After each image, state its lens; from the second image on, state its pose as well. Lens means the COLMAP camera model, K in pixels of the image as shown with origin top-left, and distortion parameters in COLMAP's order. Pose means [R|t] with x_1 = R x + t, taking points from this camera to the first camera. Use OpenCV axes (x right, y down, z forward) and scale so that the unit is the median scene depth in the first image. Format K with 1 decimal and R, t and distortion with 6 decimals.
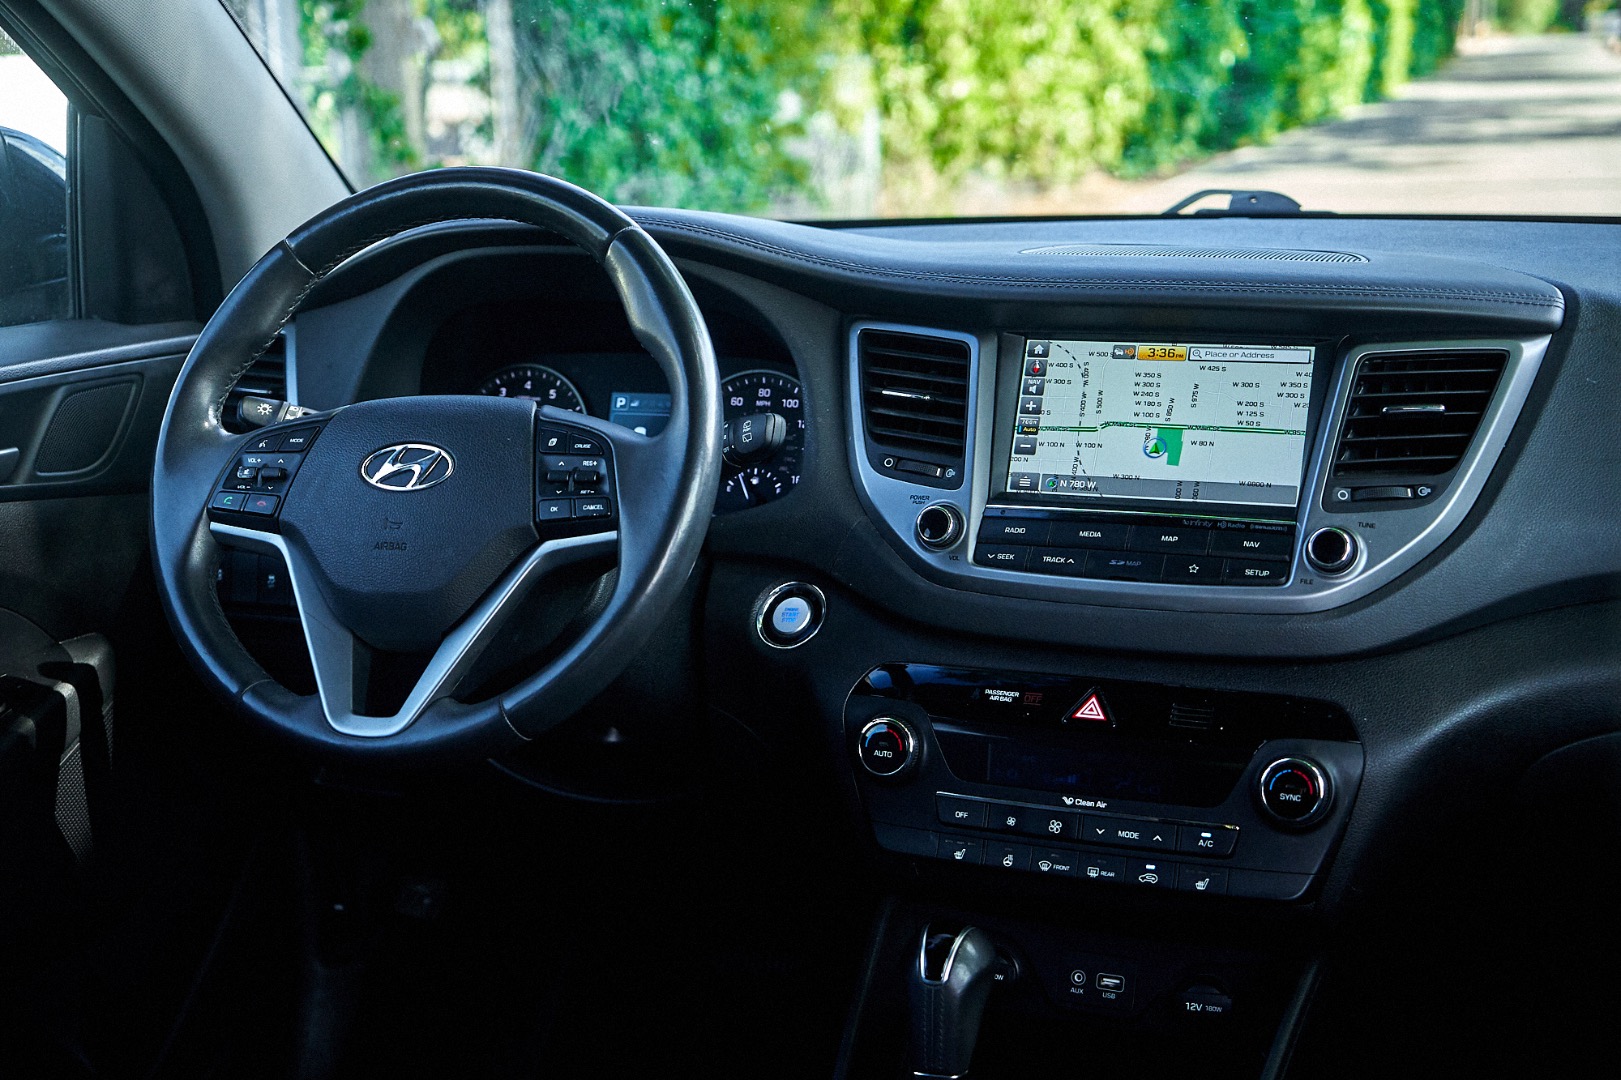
lens RADIAL K [[2074.1, 0, 804.3], [0, 2074.1, 527.1], [0, 0, 1]] dist [-0.018713, 0.000000]
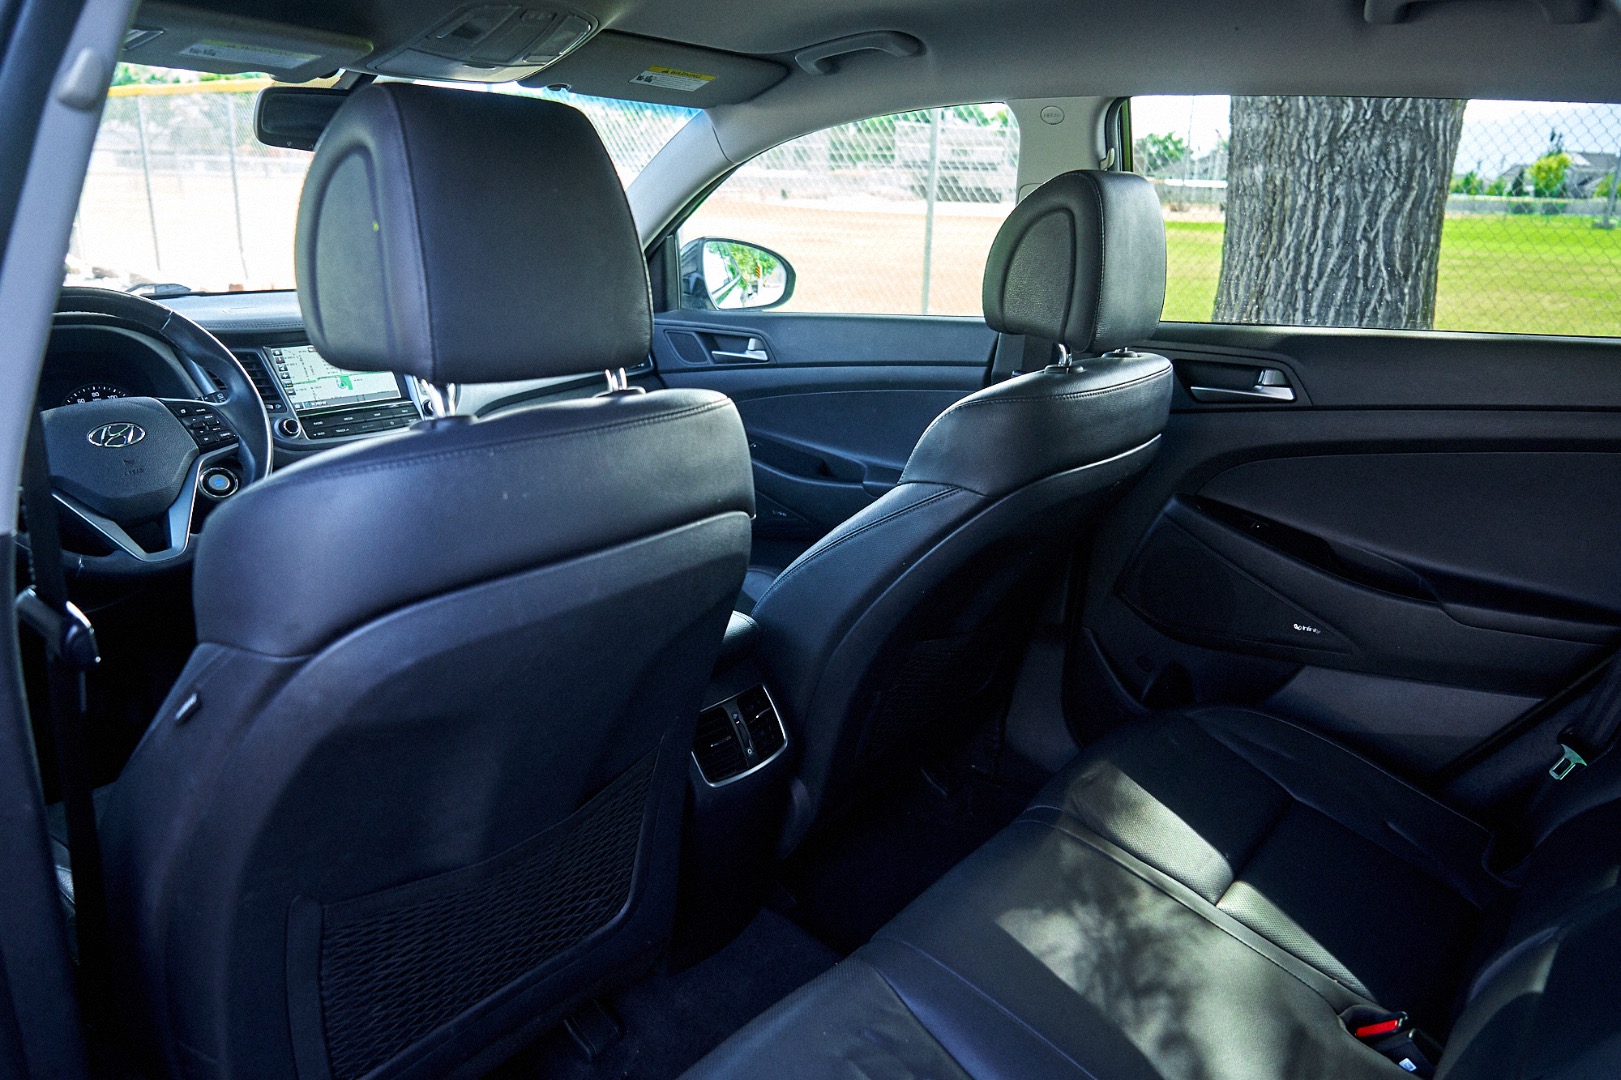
lens RADIAL K [[1113.1, 0, 808.4], [0, 1113.1, 530.4], [0, 0, 1]] dist [0.002375, -0.007247]
pose [[0.321507, -0.244734, 0.914734, -0.954999], [0.175515, 0.964685, 0.196409, -0.033388], [-0.930499, 0.097403, 0.353108, -0.009174]]
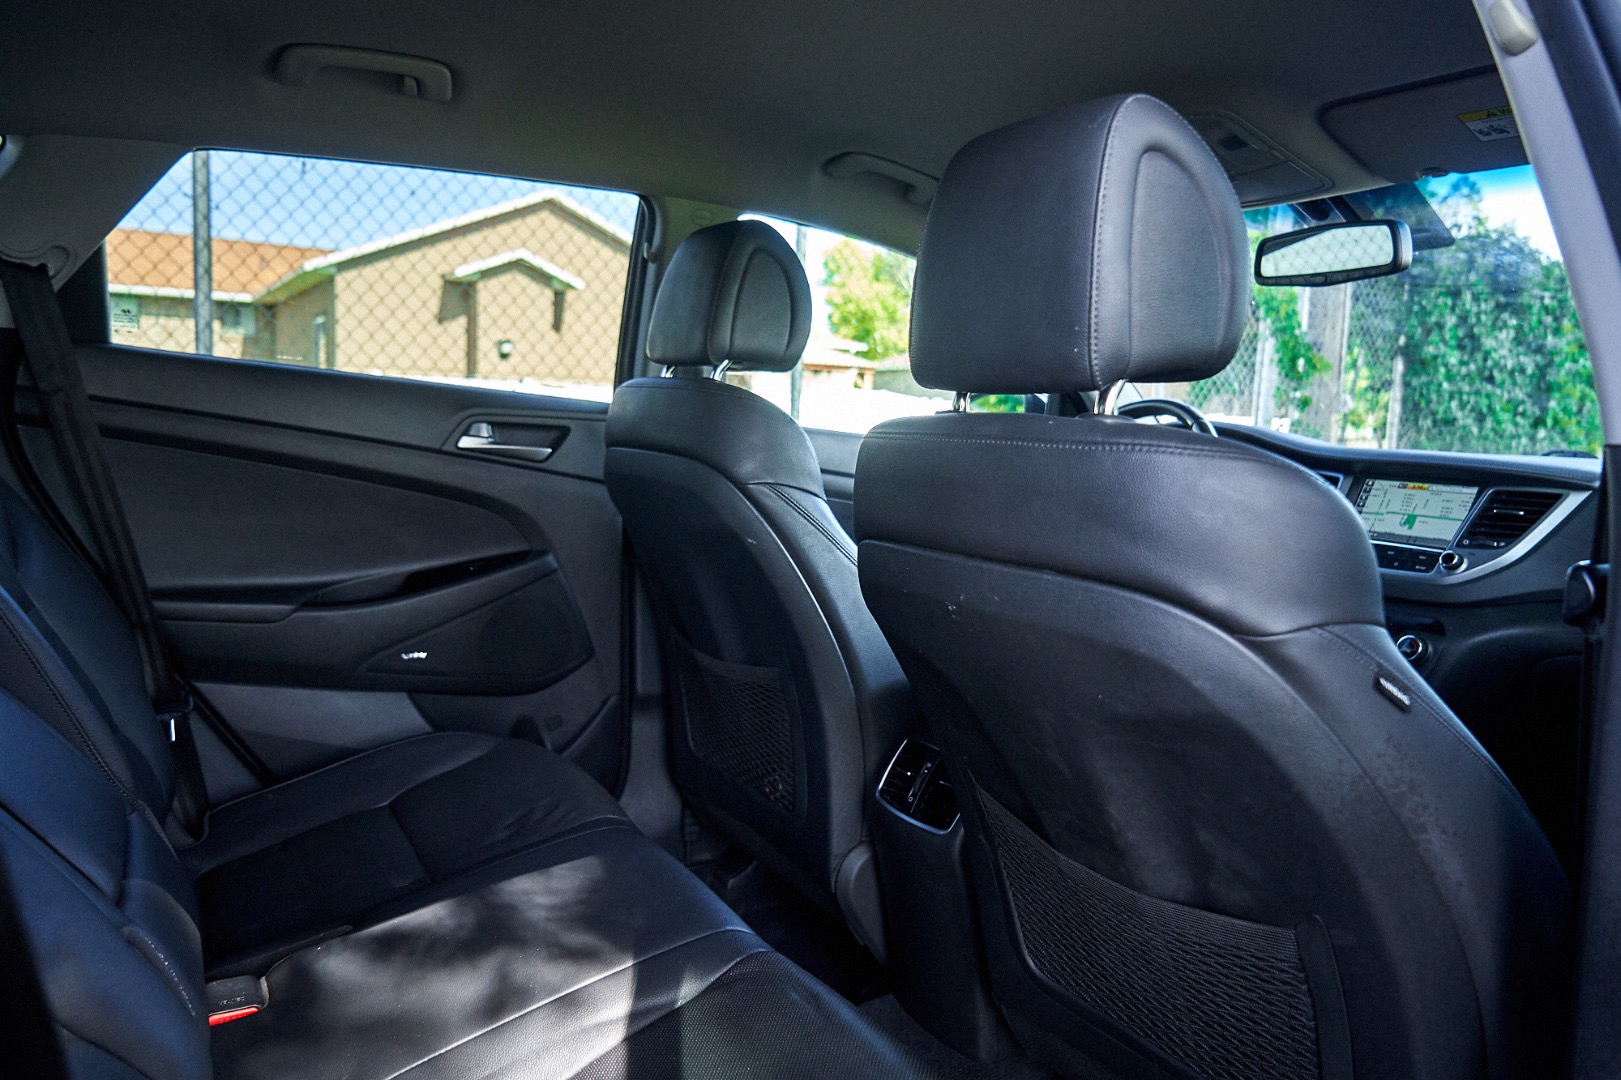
lens RADIAL K [[1113.1, 0, 802.4], [0, 1113.1, 527.2], [0, 0, 1]] dist [0.002375, -0.007247]
pose [[0.774811, 0.126705, -0.619366, 0.439644], [-0.203482, 0.977557, -0.054570, 0.188800], [0.598551, 0.168312, 0.783204, -0.485987]]
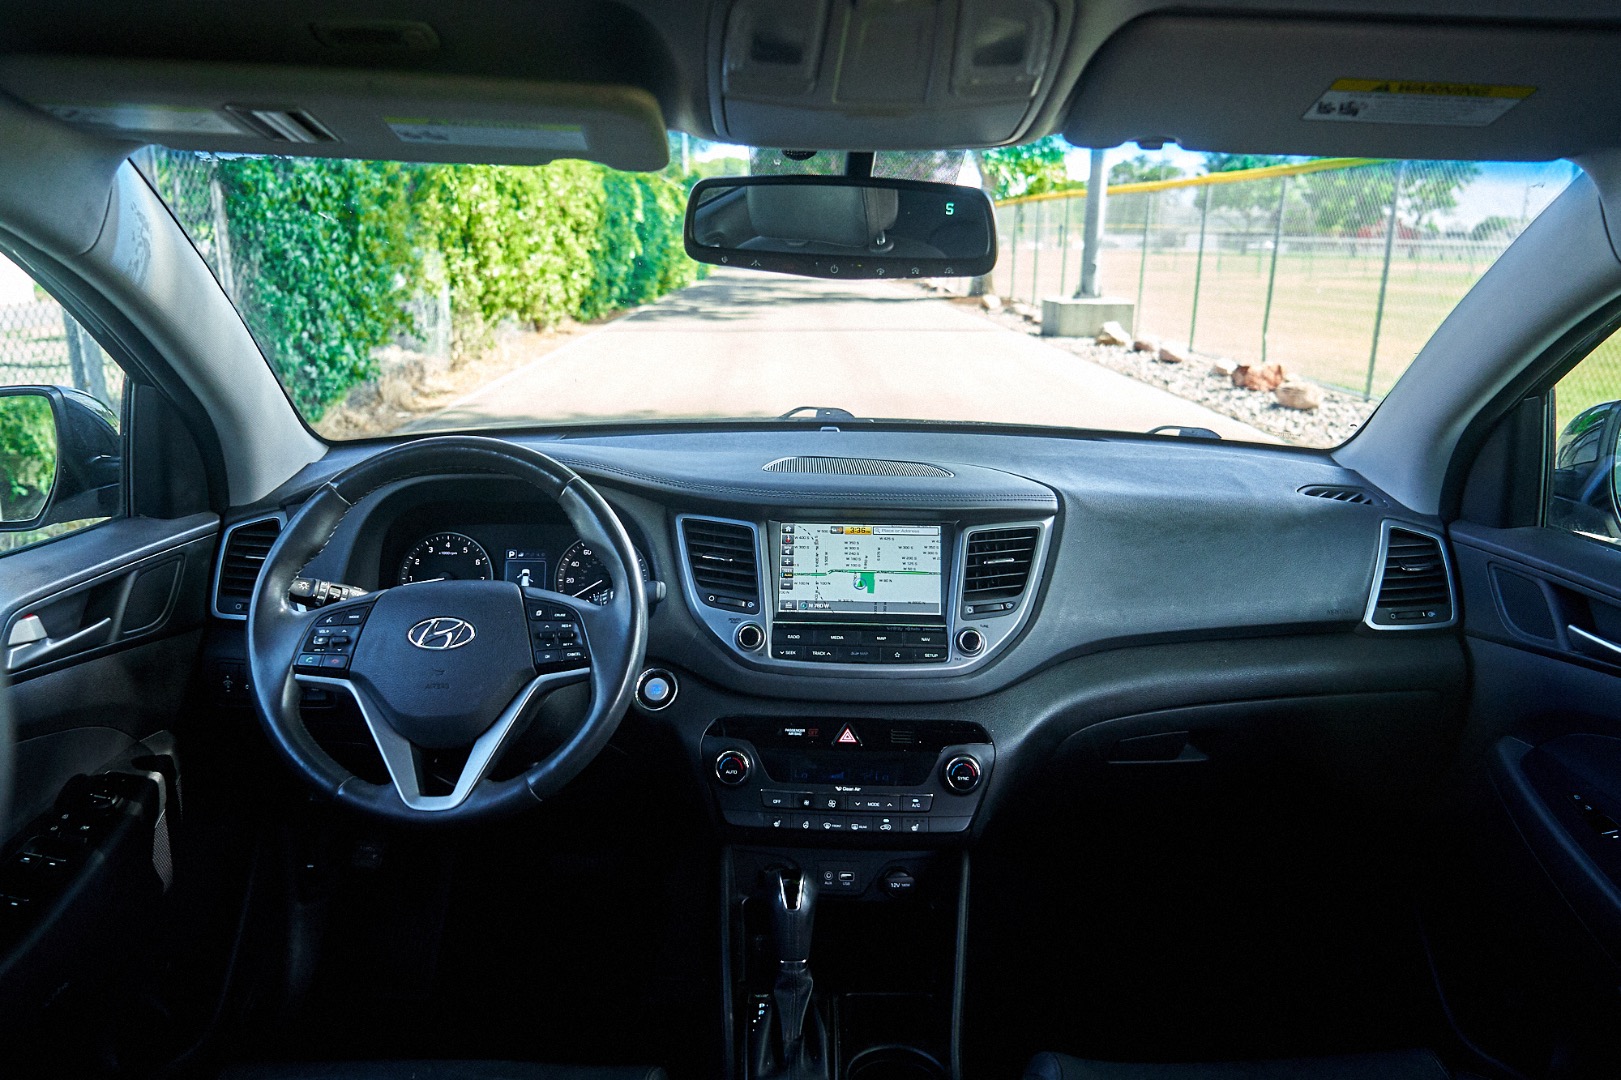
lens RADIAL K [[1113.1, 0, 805.4], [0, 1113.1, 533.7], [0, 0, 1]] dist [0.002375, -0.007247]
pose [[0.935006, -0.050756, 0.350980, -0.217437], [0.040397, 0.998507, 0.036780, -0.120305], [-0.352323, -0.020211, 0.935660, 0.102255]]
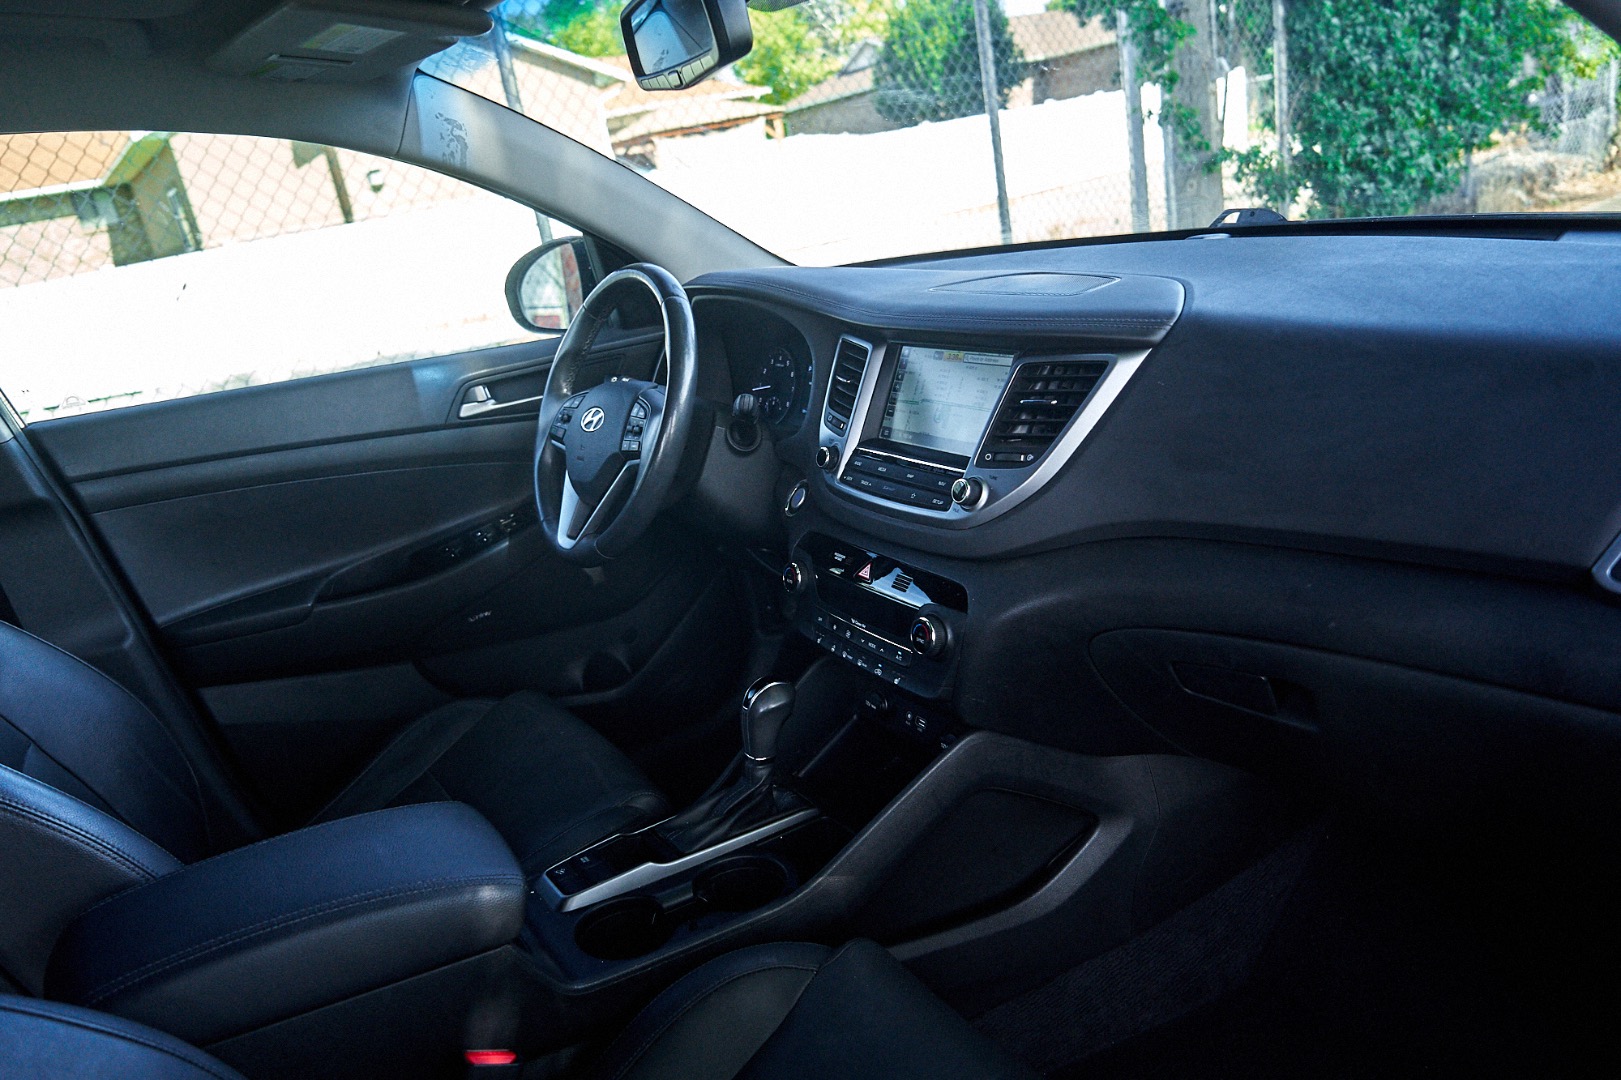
lens RADIAL K [[1113.1, 0, 812.4], [0, 1113.1, 547.8], [0, 0, 1]] dist [0.002375, -0.007247]
pose [[0.805826, 0.094945, -0.584491, 0.615722], [0.009827, 0.984782, 0.173517, -0.090065], [0.592070, -0.145569, 0.792630, 0.225650]]
